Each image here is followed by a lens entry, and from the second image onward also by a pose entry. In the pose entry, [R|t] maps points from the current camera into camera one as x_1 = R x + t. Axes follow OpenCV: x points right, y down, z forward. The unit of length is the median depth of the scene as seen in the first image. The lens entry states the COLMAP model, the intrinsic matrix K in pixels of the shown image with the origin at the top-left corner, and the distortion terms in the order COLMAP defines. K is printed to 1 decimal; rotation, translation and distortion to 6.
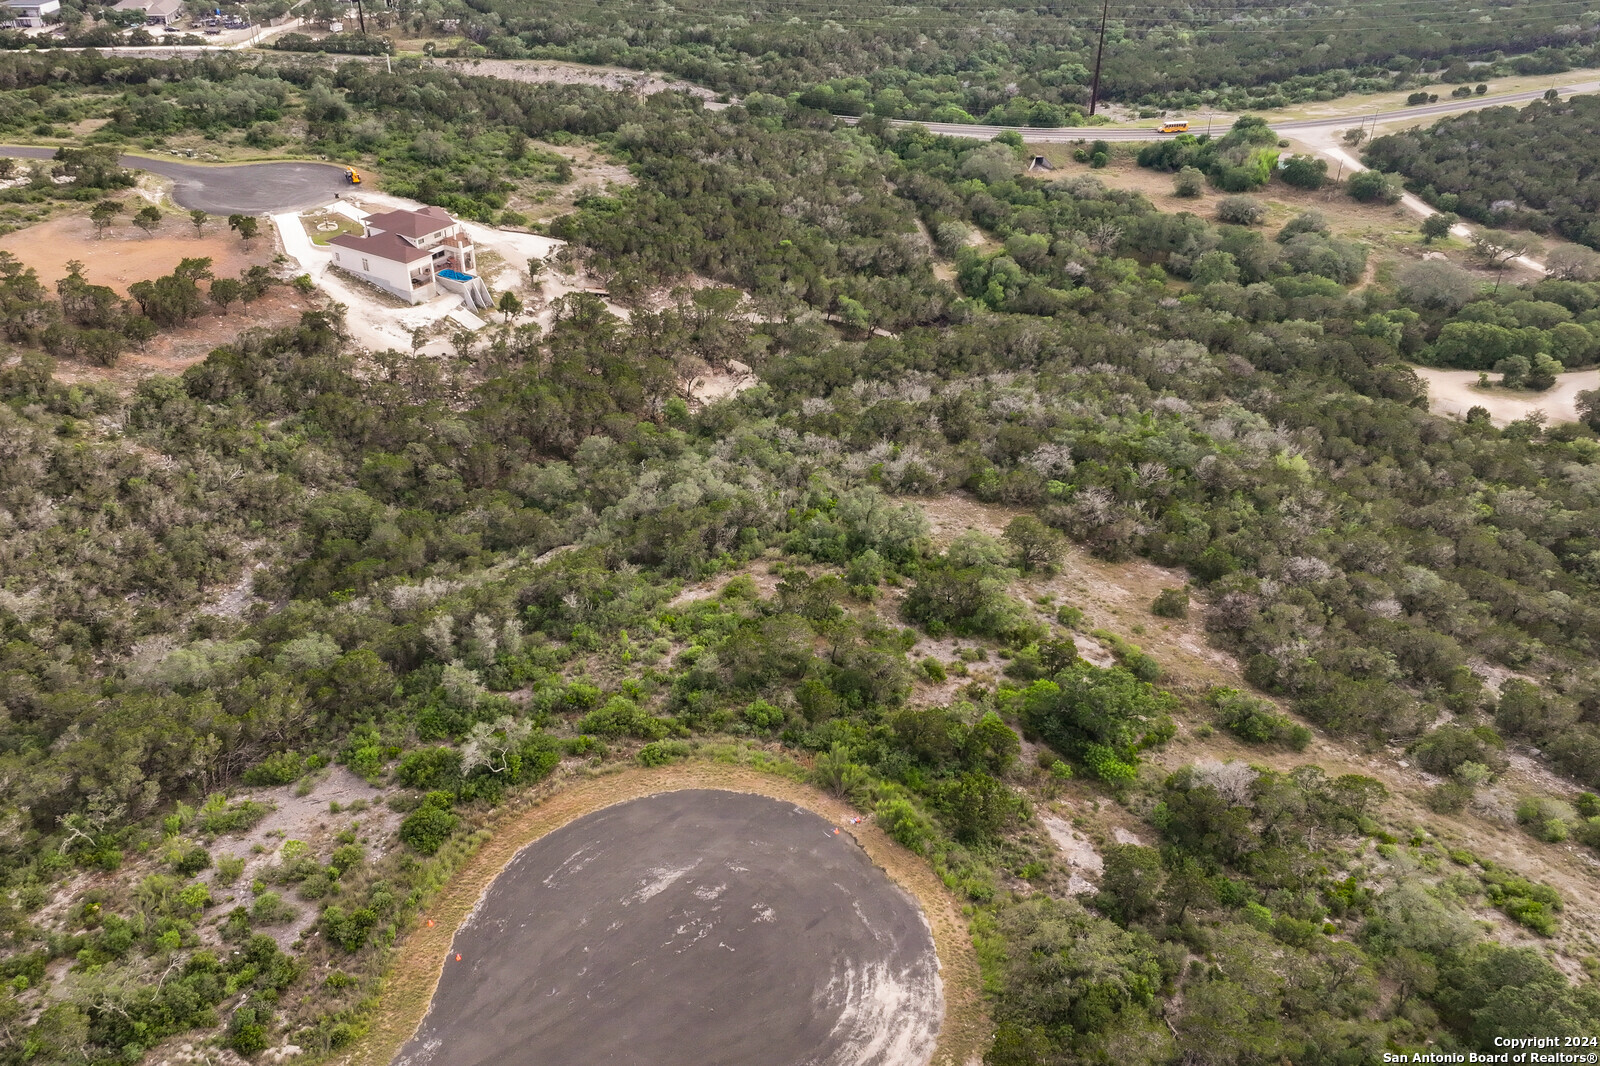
lens RADIAL K [[1326.3, 0, 766.2], [0, 1326.3, 535.1], [0, 0, 1]] dist [0.031960, 0.002029]
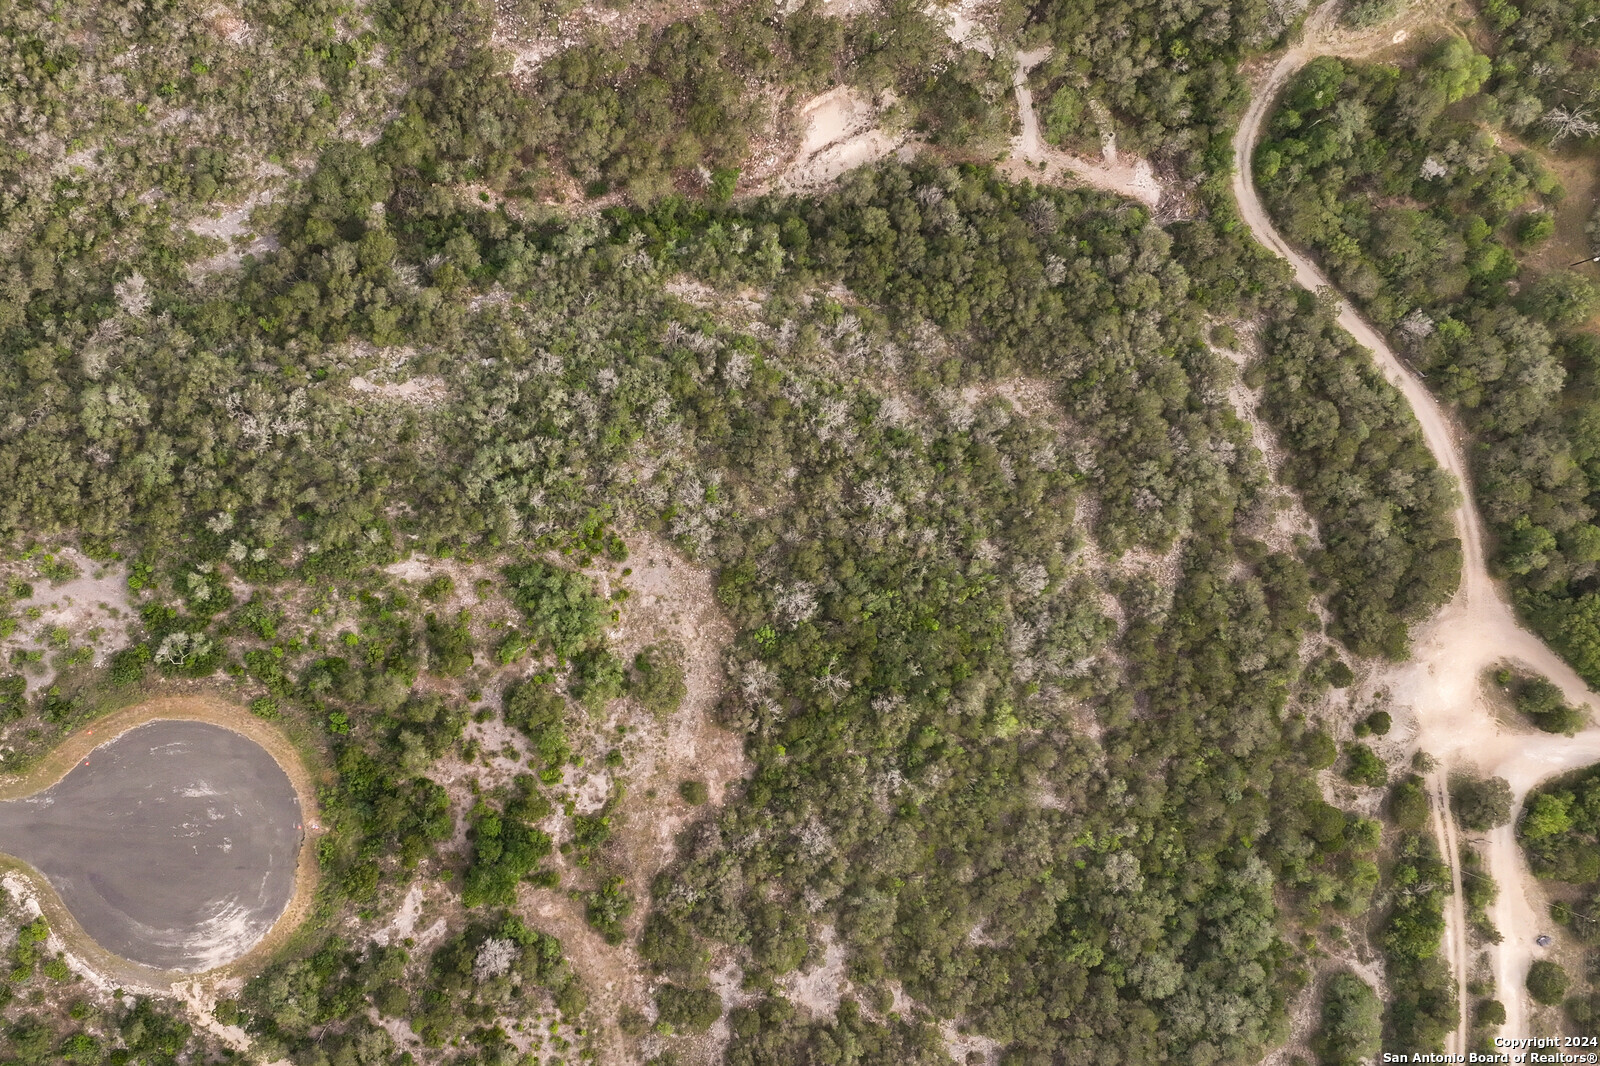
lens RADIAL K [[1388.4, 0, 679.1], [0, 1388.4, 571.8], [0, 0, 1]] dist [0.032654, 0.006748]
pose [[0.736242, 0.676697, 0.005480, 0.086994], [-0.356378, 0.380828, 0.853209, -0.781872], [0.575276, -0.630121, 0.521541, 0.257903]]
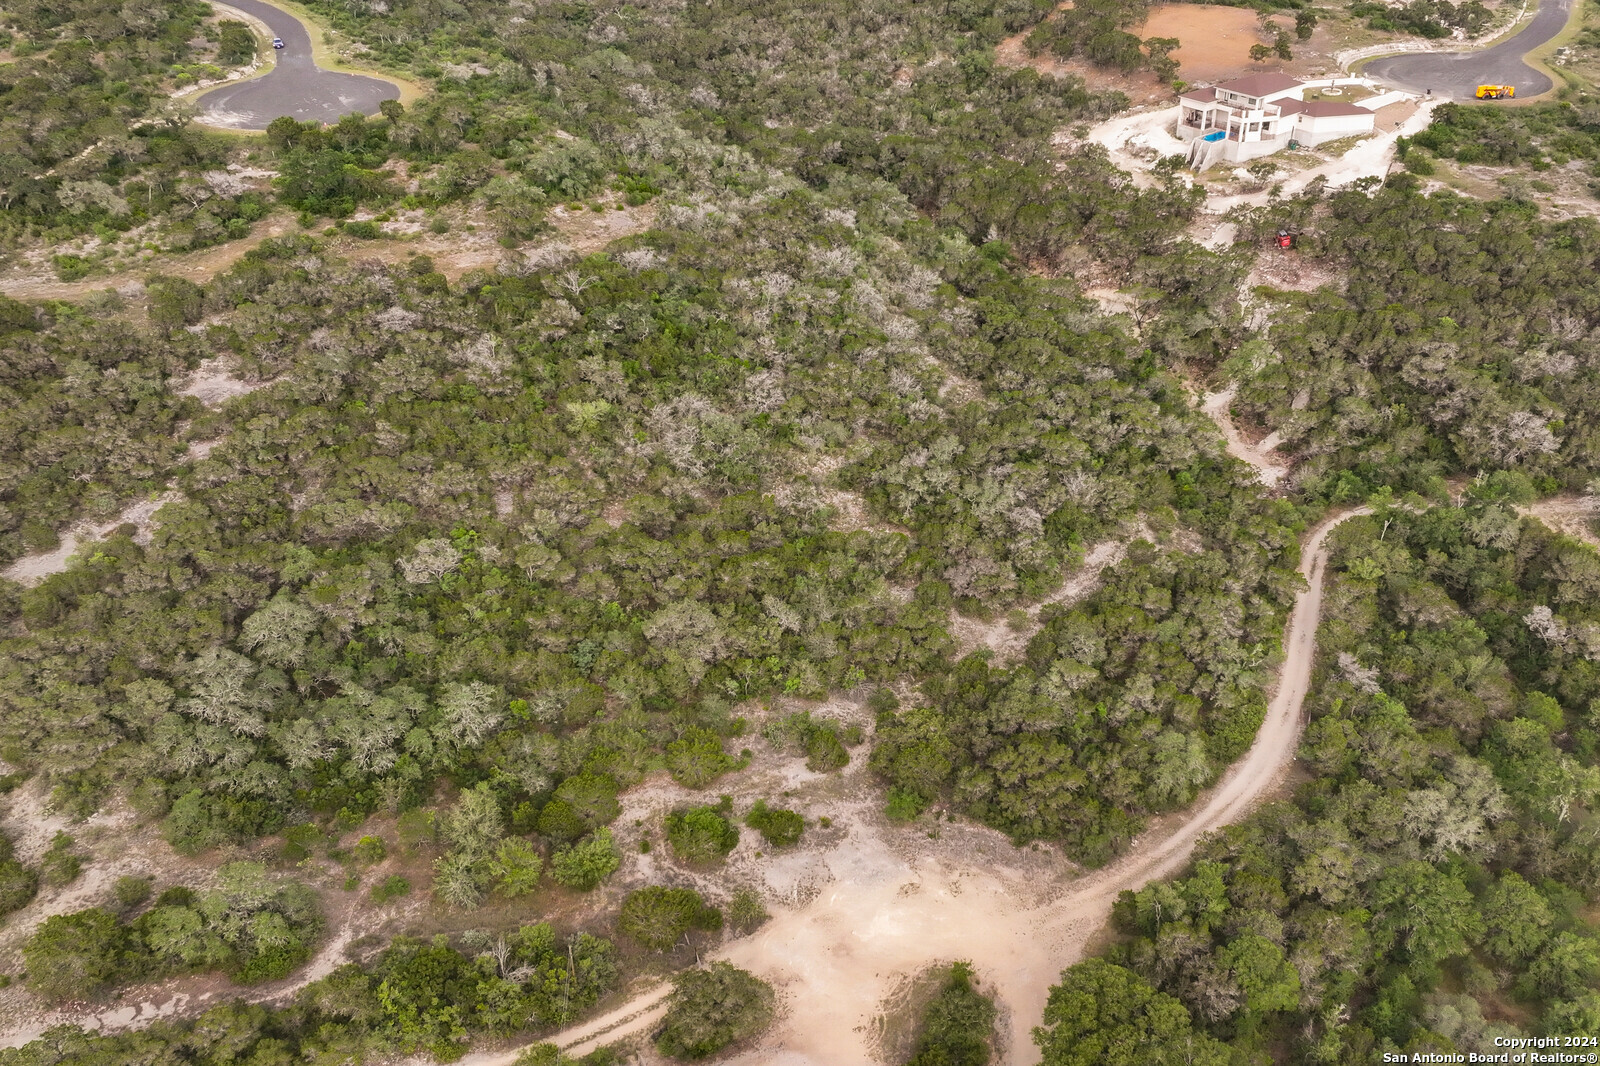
lens RADIAL K [[1390.3, 0, 835.7], [0, 1390.3, 536.8], [0, 0, 1]] dist [0.030013, 0.010909]
pose [[-0.299531, 0.510268, -0.806169, 0.905502], [-0.497514, 0.637454, 0.588330, -0.499000], [0.814102, 0.577303, 0.062928, 0.893661]]
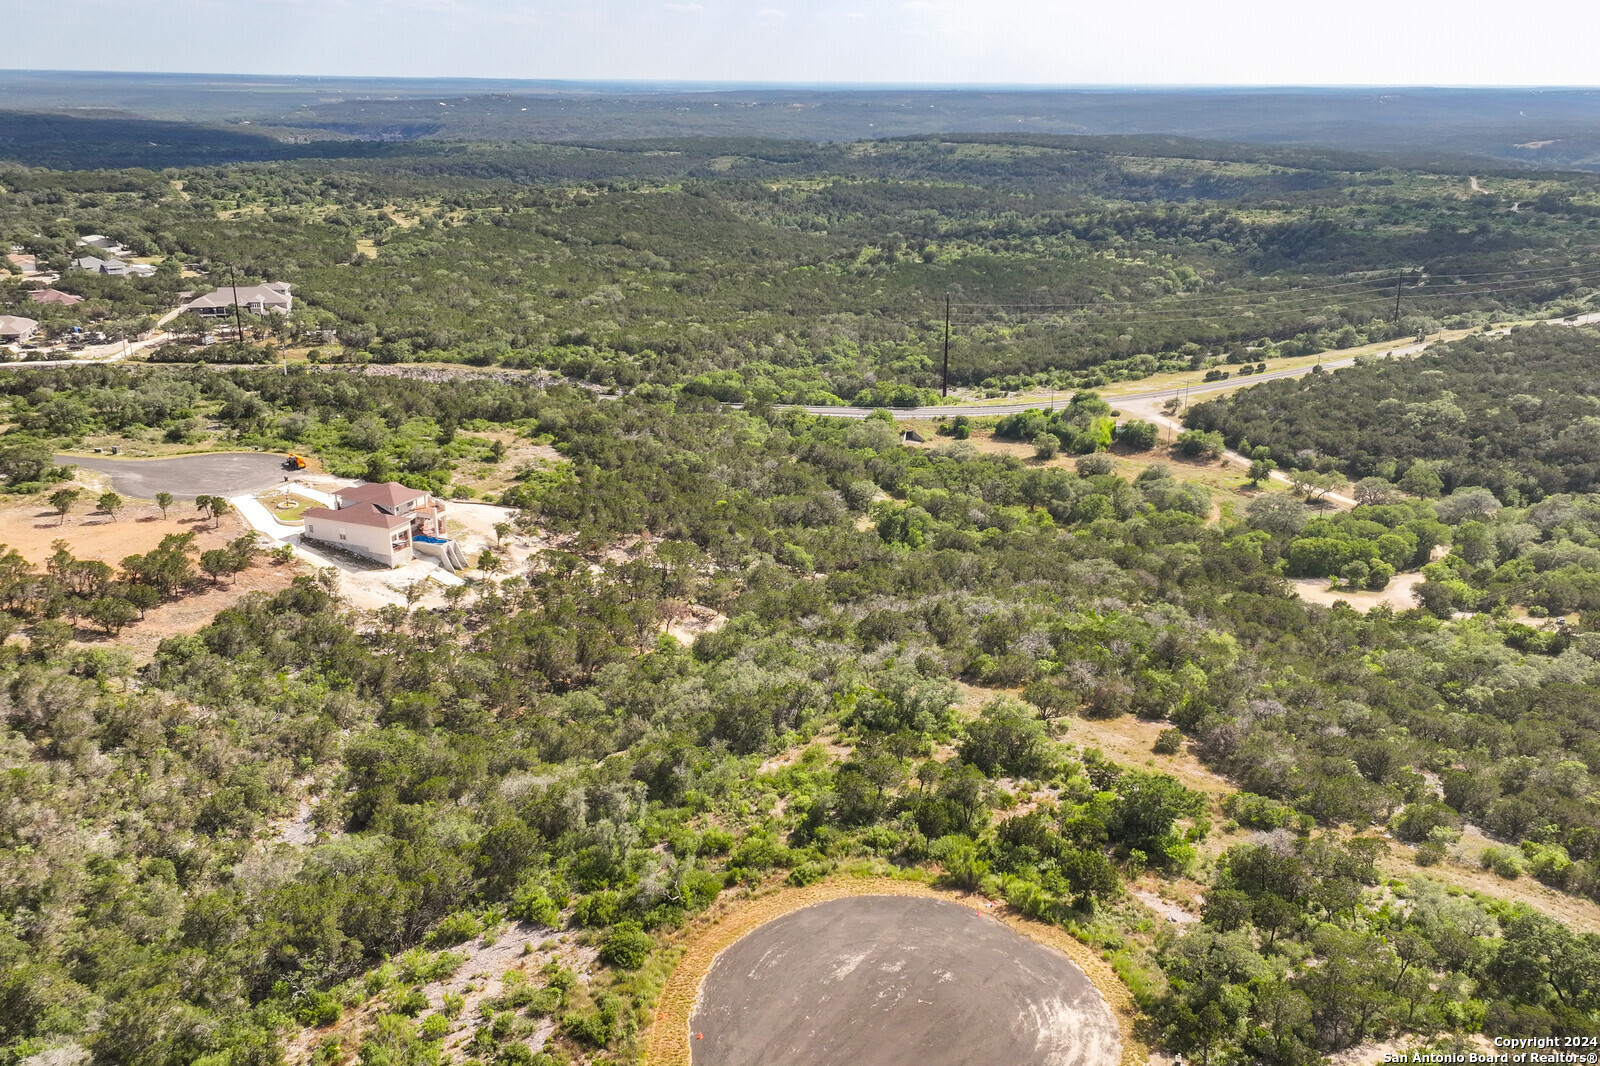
lens RADIAL K [[1390.3, 0, 835.7], [0, 1390.3, 536.8], [0, 0, 1]] dist [0.030013, 0.010909]
pose [[0.979081, -0.052949, 0.196460, -0.139409], [0.096335, 0.971099, -0.218370, 0.074118], [-0.179220, 0.232728, 0.955886, -0.107941]]
